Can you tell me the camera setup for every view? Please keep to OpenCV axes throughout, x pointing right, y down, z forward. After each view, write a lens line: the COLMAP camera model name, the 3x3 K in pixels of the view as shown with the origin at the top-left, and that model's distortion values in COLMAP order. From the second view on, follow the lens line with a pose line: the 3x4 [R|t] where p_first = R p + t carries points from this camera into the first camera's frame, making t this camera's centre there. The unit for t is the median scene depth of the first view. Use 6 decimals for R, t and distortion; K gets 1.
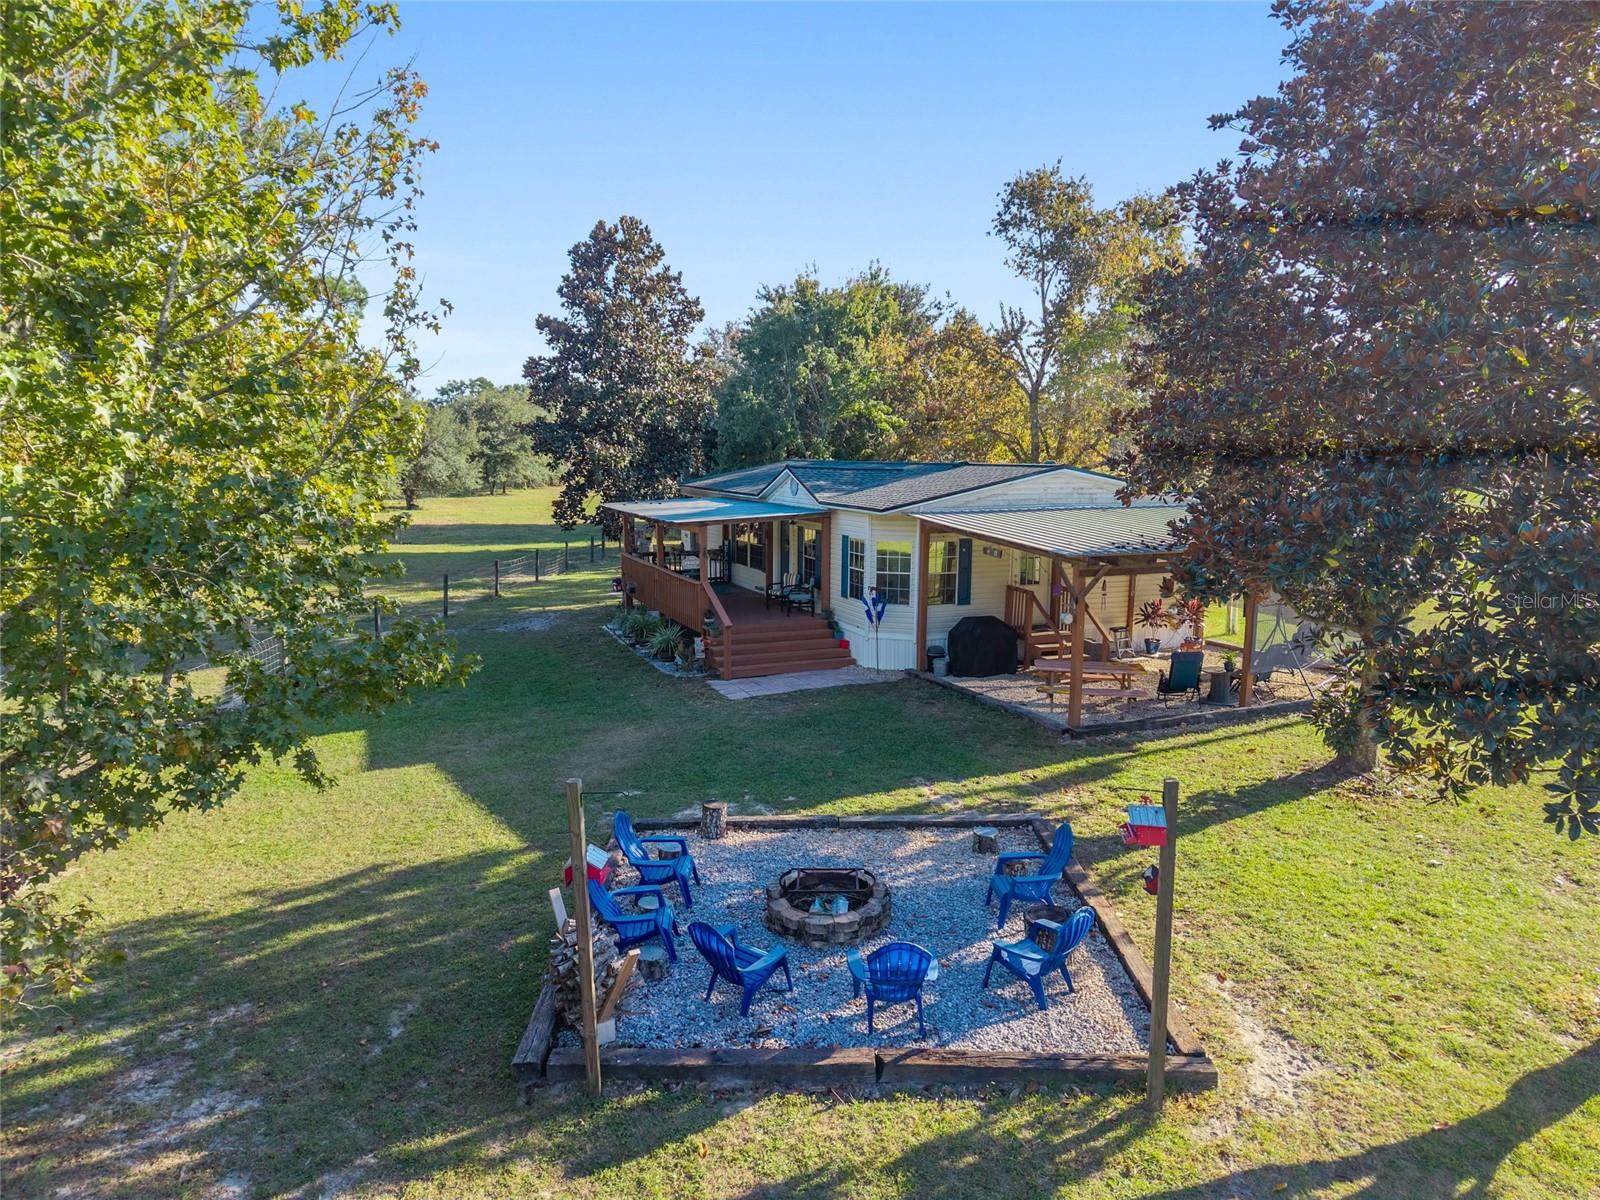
lens RADIAL K [[1129.4, 0, 800.0], [0, 1129.4, 607.2], [0, 0, 1]] dist [0.072515, -0.007899]
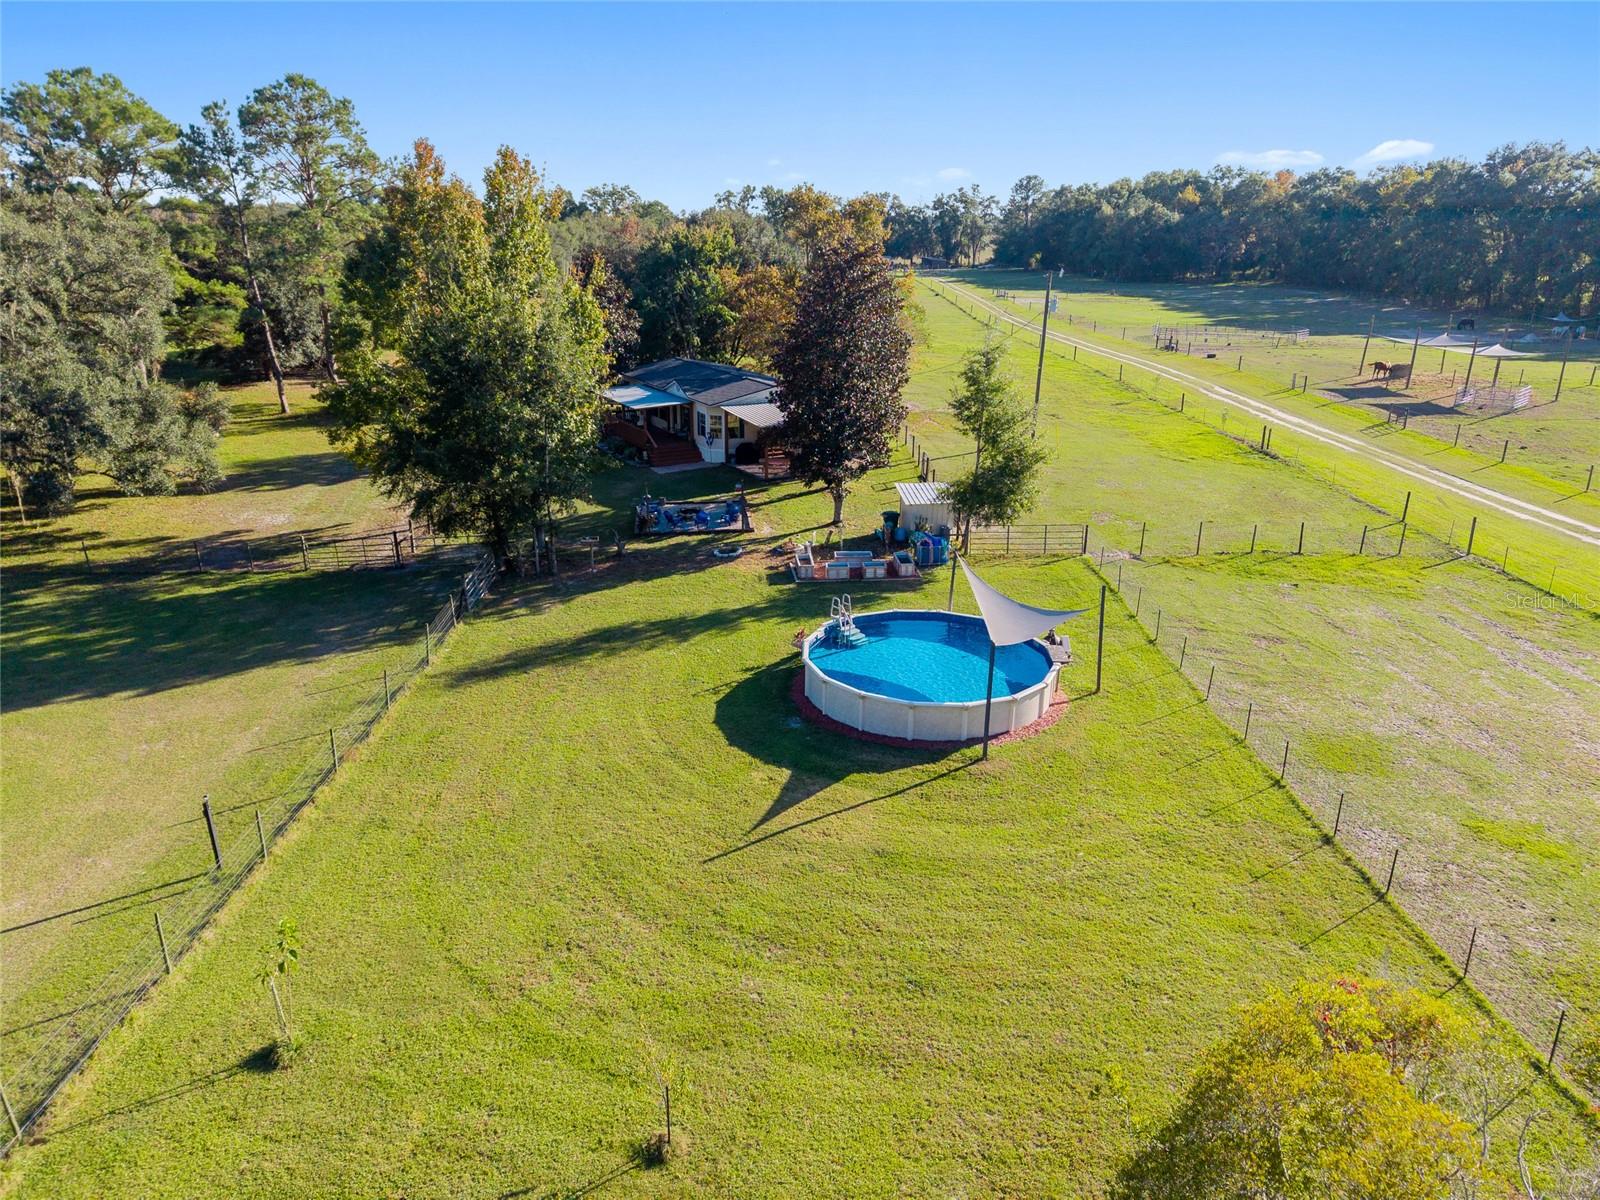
lens RADIAL K [[1129.4, 0, 809.0], [0, 1129.4, 633.8], [0, 0, 1]] dist [0.072515, -0.007899]
pose [[0.994135, -0.033338, 0.102879, 0.007749], [0.011517, 0.978528, 0.205794, -0.098256], [-0.107531, -0.203402, 0.973172, -1.749140]]
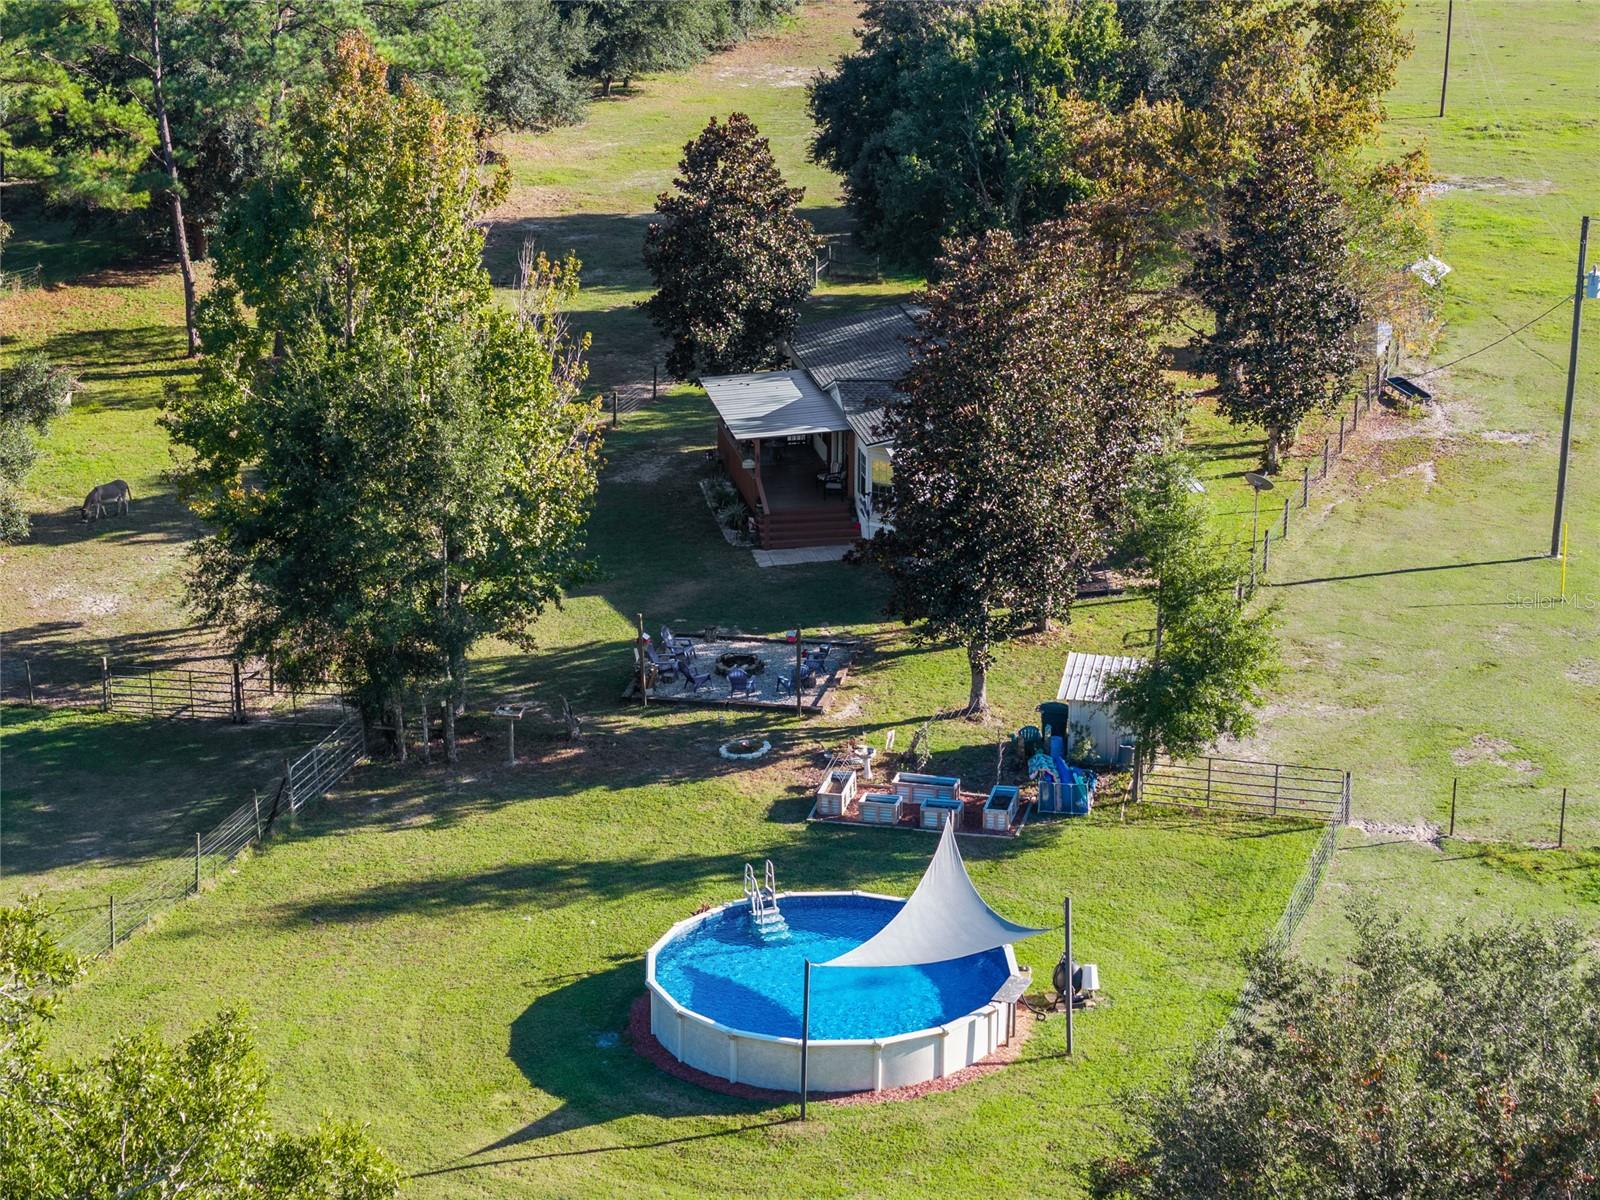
lens RADIAL K [[3437.1, 0, 799.2], [0, 3437.1, 600.5], [0, 0, 1]] dist [0.014014, 0.000000]
pose [[0.979736, 0.062296, -0.190358, 0.782916], [-0.034143, 0.988436, 0.147745, -0.501809], [0.197361, -0.138252, 0.970533, -3.130435]]
